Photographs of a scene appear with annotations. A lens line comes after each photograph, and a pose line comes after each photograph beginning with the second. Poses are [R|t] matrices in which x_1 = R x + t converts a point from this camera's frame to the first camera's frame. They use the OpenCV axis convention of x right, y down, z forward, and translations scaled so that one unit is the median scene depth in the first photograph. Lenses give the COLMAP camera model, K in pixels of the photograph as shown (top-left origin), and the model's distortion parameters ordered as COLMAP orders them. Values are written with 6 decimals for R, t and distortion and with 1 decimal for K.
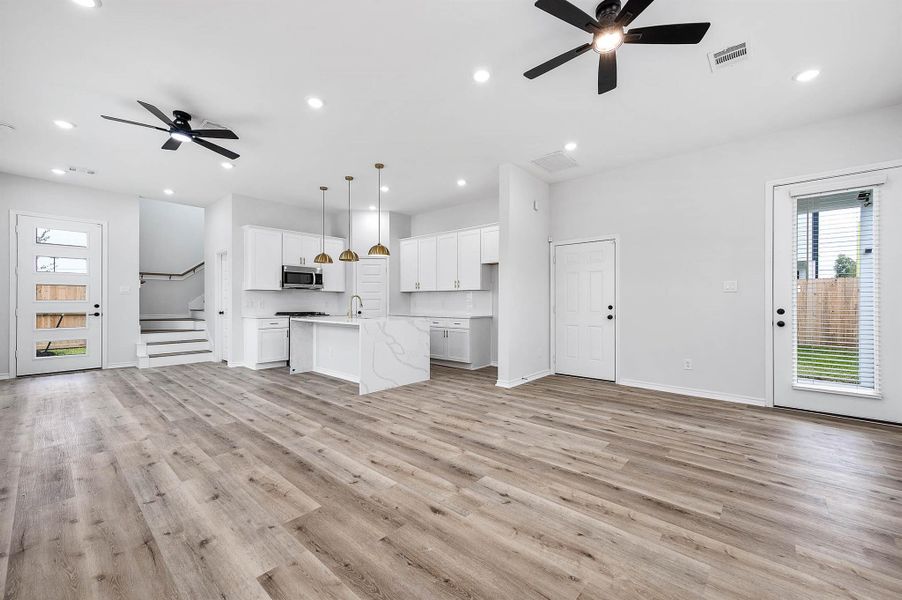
lens RADIAL K [[355.2, 0, 451.0], [0, 355.2, 300.0], [0, 0, 1]] dist [0.011306, 0.003448]
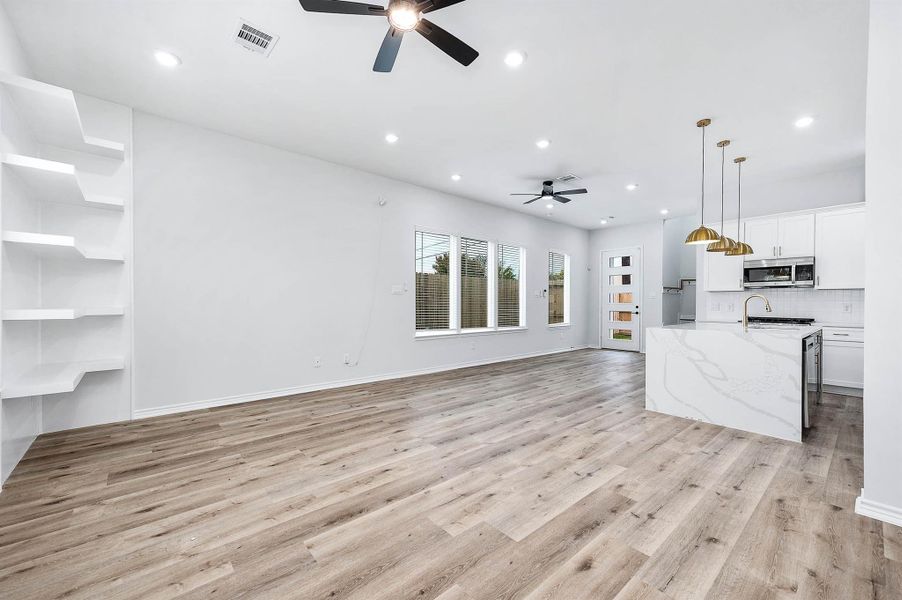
lens RADIAL K [[377.3, 0, 460.8], [0, 377.3, 298.3], [0, 0, 1]] dist [0.009925, 0.000191]
pose [[-0.118627, -0.015324, -0.992821, 1.060091], [-0.001802, 0.999883, -0.015217, 0.013715], [0.992937, -0.000016, -0.118641, 0.968421]]
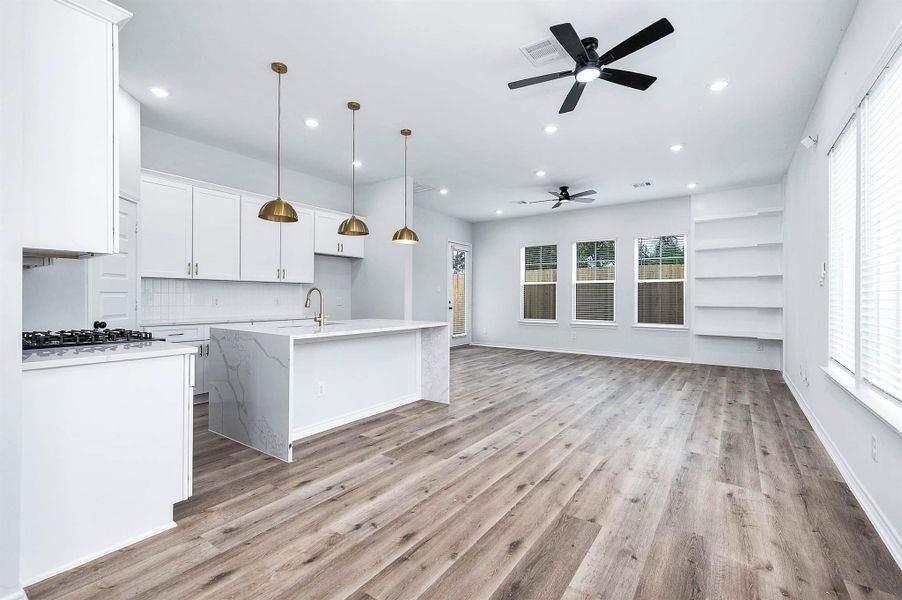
lens RADIAL K [[377.3, 0, 460.8], [0, 377.3, 298.3], [0, 0, 1]] dist [0.009925, 0.000191]
pose [[-0.091415, -0.002993, 0.995808, -1.740728], [-0.006137, 0.999978, 0.002442, 0.004548], [-0.995794, -0.005888, -0.091431, 1.548629]]
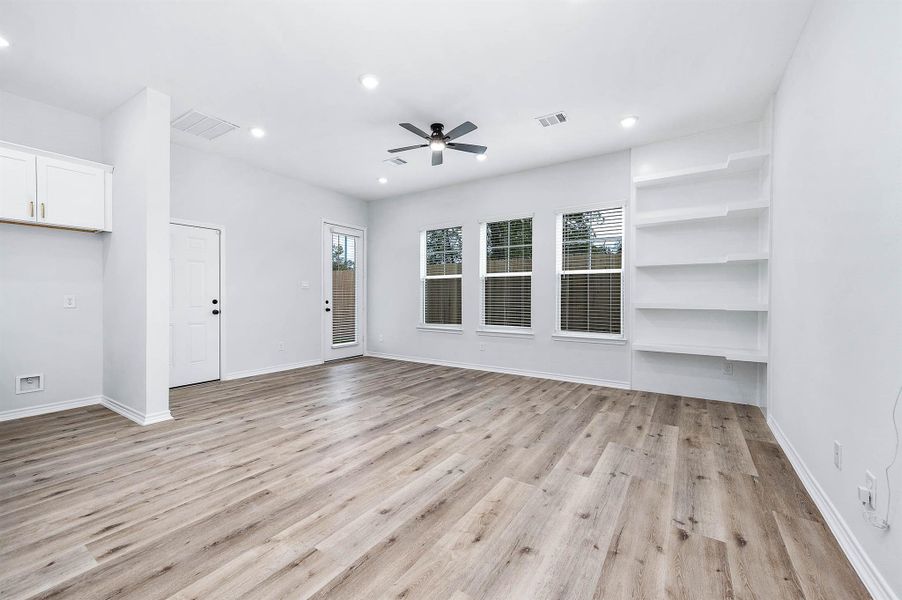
lens RADIAL K [[355.2, 0, 451.0], [0, 355.2, 300.0], [0, 0, 1]] dist [0.011306, 0.003448]
pose [[-0.123463, -0.010683, 0.992292, -0.971275], [-0.005554, 0.999934, 0.010075, 0.005652], [-0.992334, -0.004267, -0.123514, 0.877413]]
